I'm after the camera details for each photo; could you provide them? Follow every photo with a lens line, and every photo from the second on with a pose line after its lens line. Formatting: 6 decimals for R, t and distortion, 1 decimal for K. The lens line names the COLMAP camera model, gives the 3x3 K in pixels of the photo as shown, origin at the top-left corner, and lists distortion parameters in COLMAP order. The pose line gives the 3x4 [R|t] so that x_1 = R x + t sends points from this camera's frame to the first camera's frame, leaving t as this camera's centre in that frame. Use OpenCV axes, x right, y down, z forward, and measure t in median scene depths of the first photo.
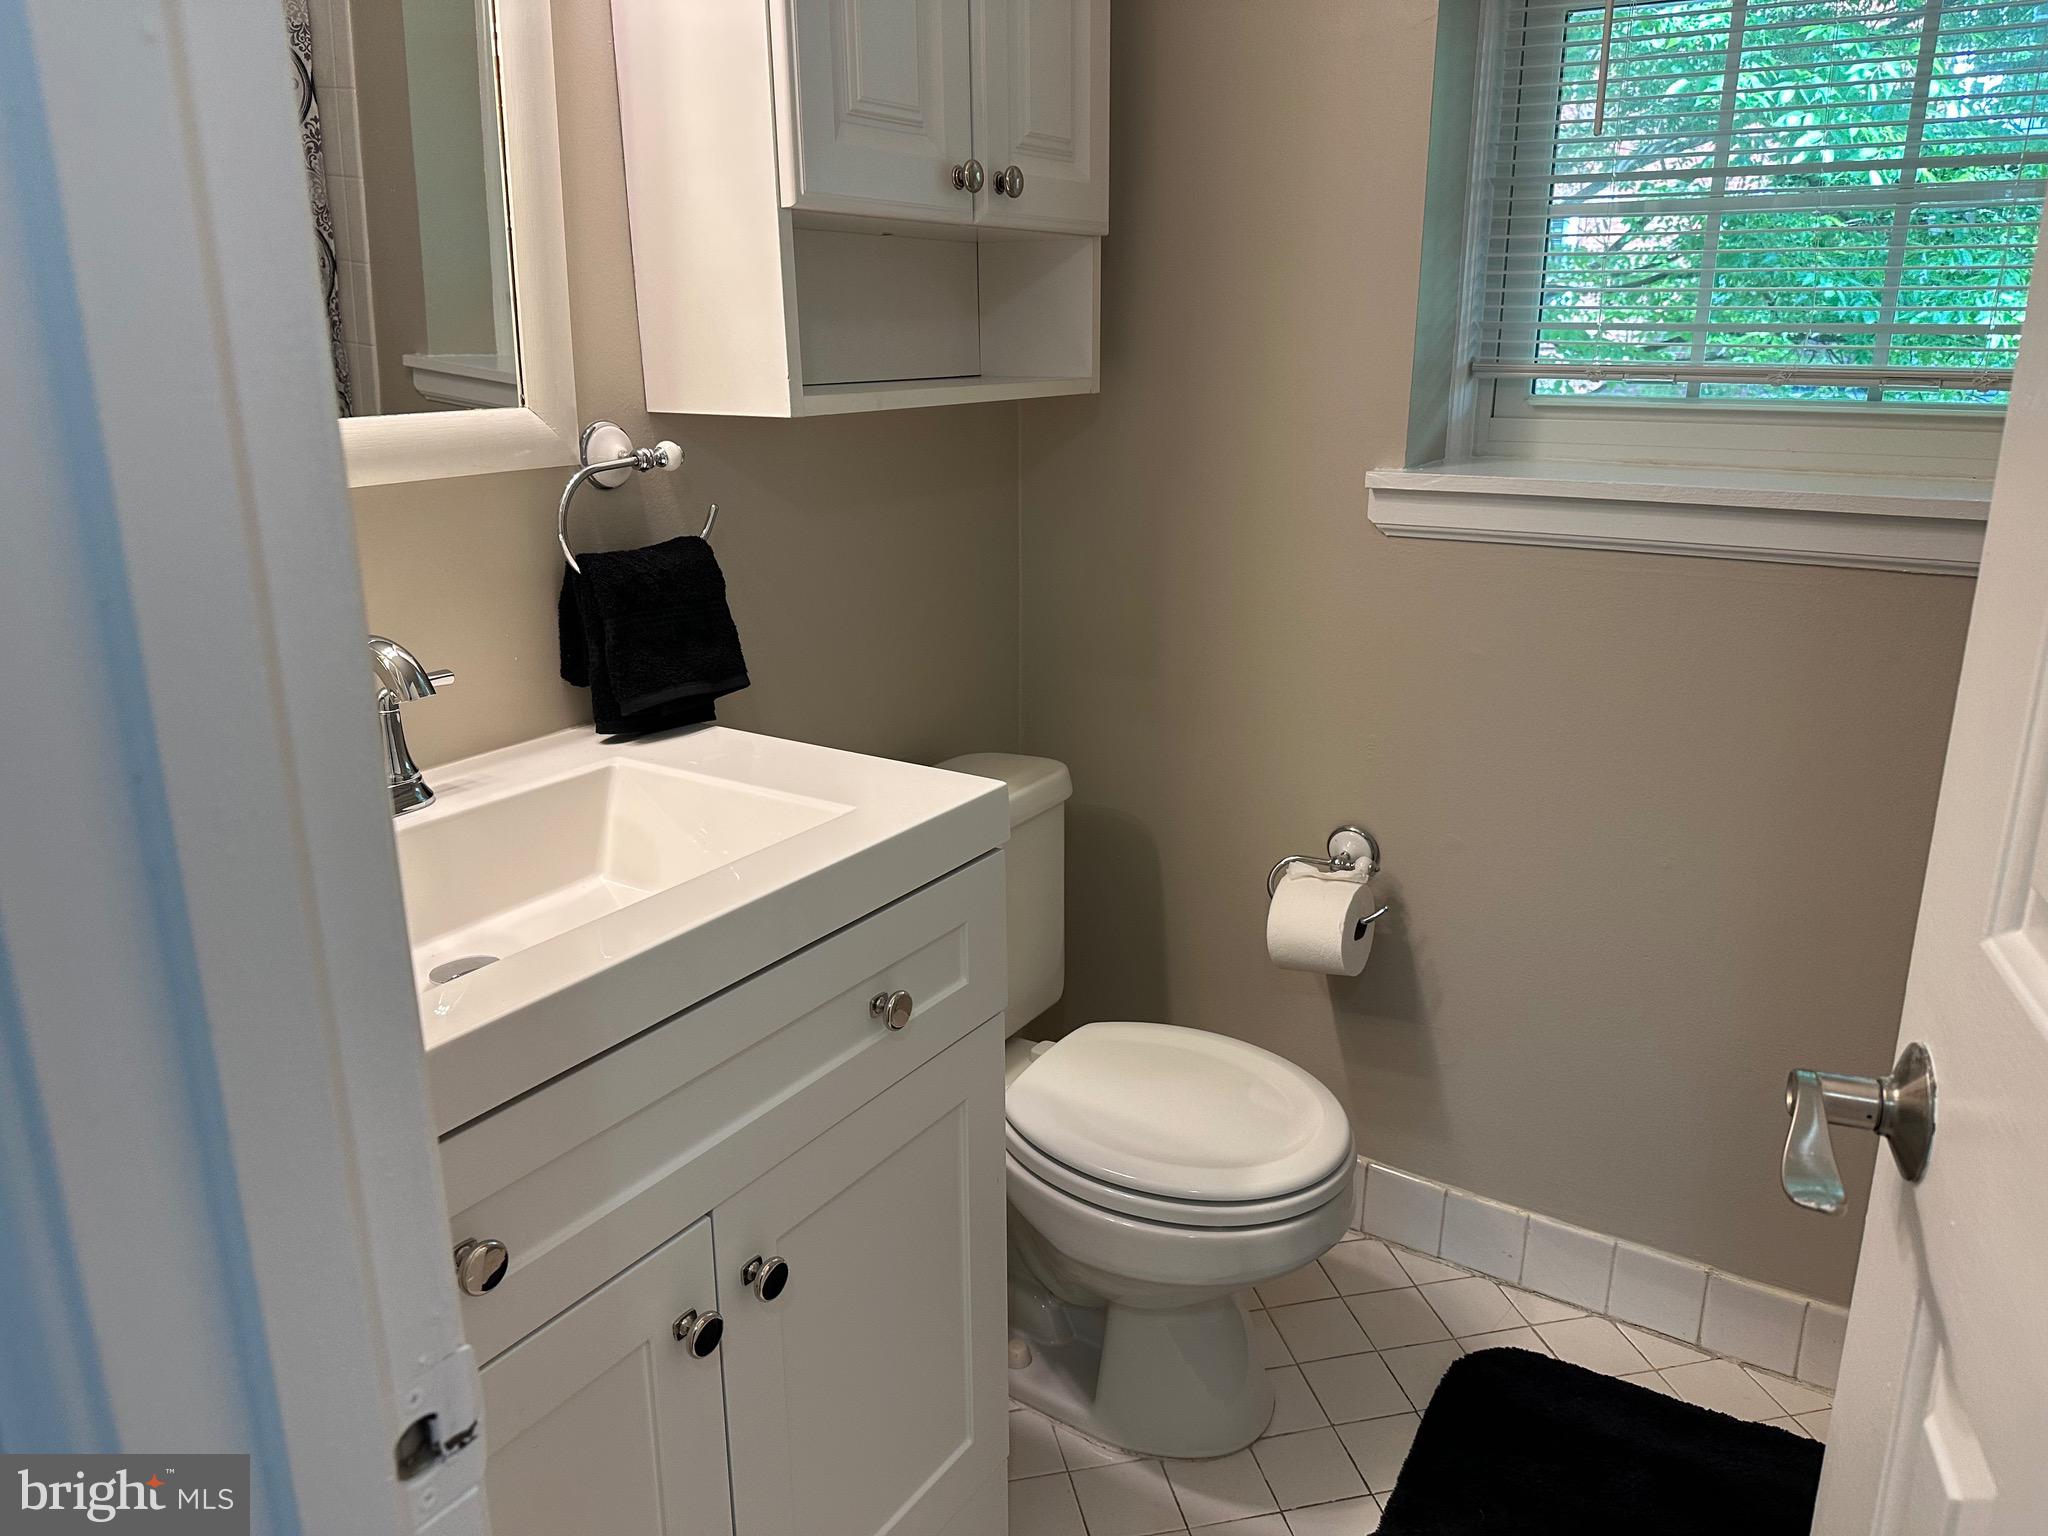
lens RADIAL K [[1430.0, 0, 1025.1], [0, 1430.0, 757.4], [0, 0, 1]] dist [0.160917, -0.316668]
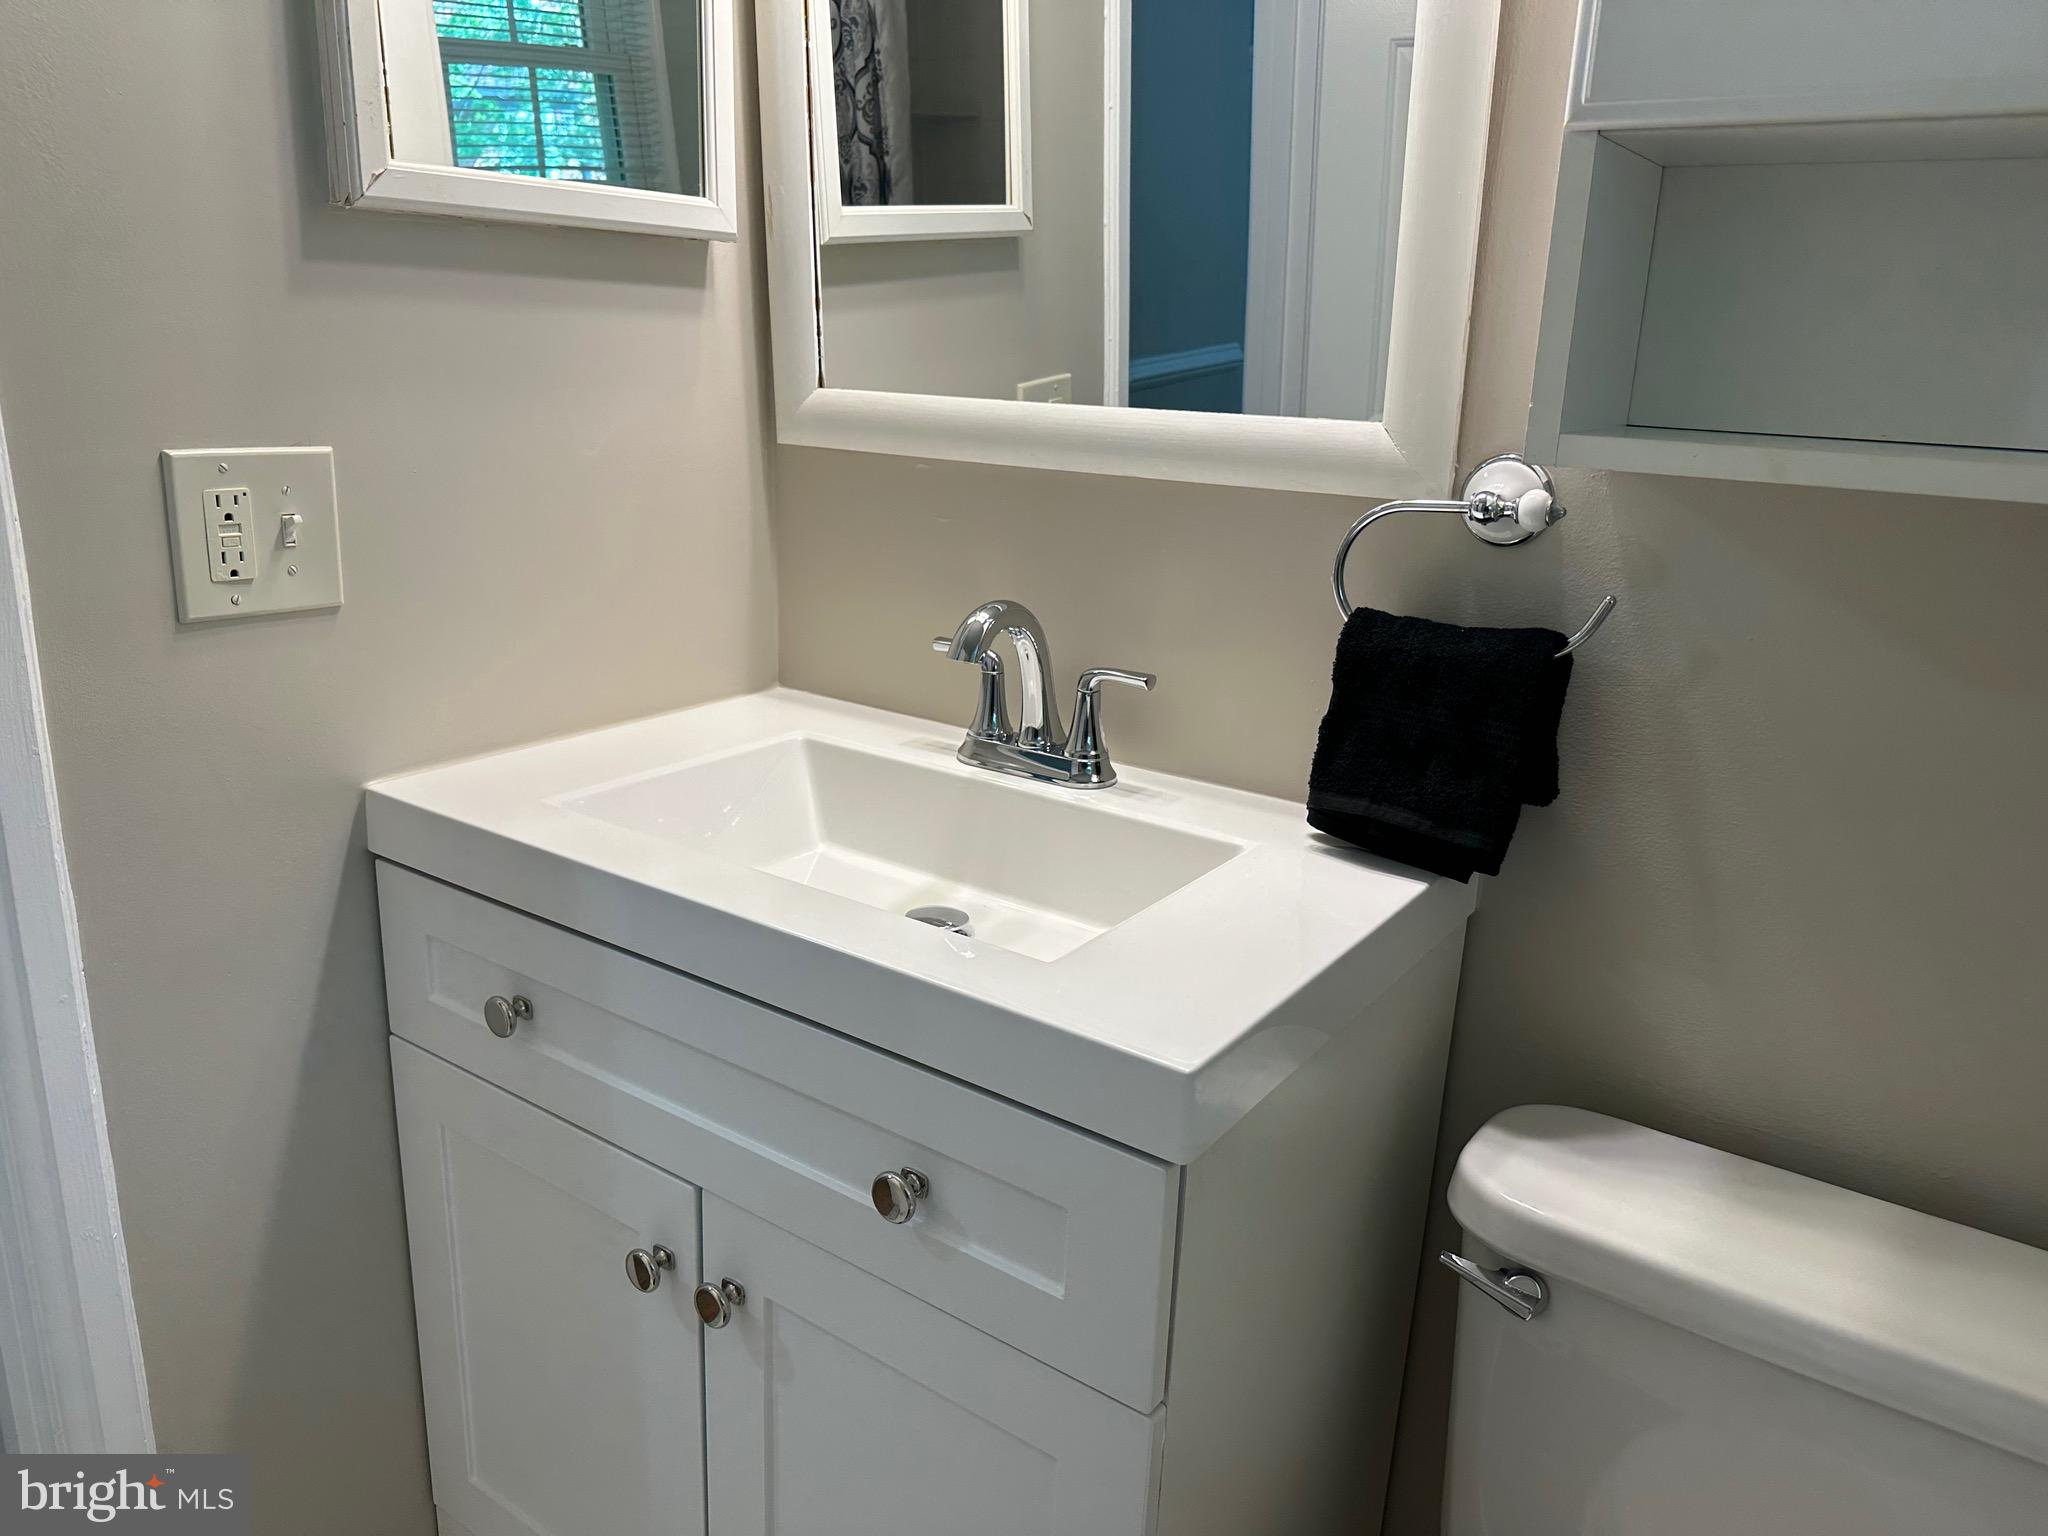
lens RADIAL K [[1430.0, 0, 1025.1], [0, 1430.0, 757.4], [0, 0, 1]] dist [0.160917, -0.316668]
pose [[-0.041617, 0.284678, -0.957720, 0.506384], [-0.316891, 0.905299, 0.282866, -0.239927], [0.947549, 0.315264, 0.052536, 0.837414]]
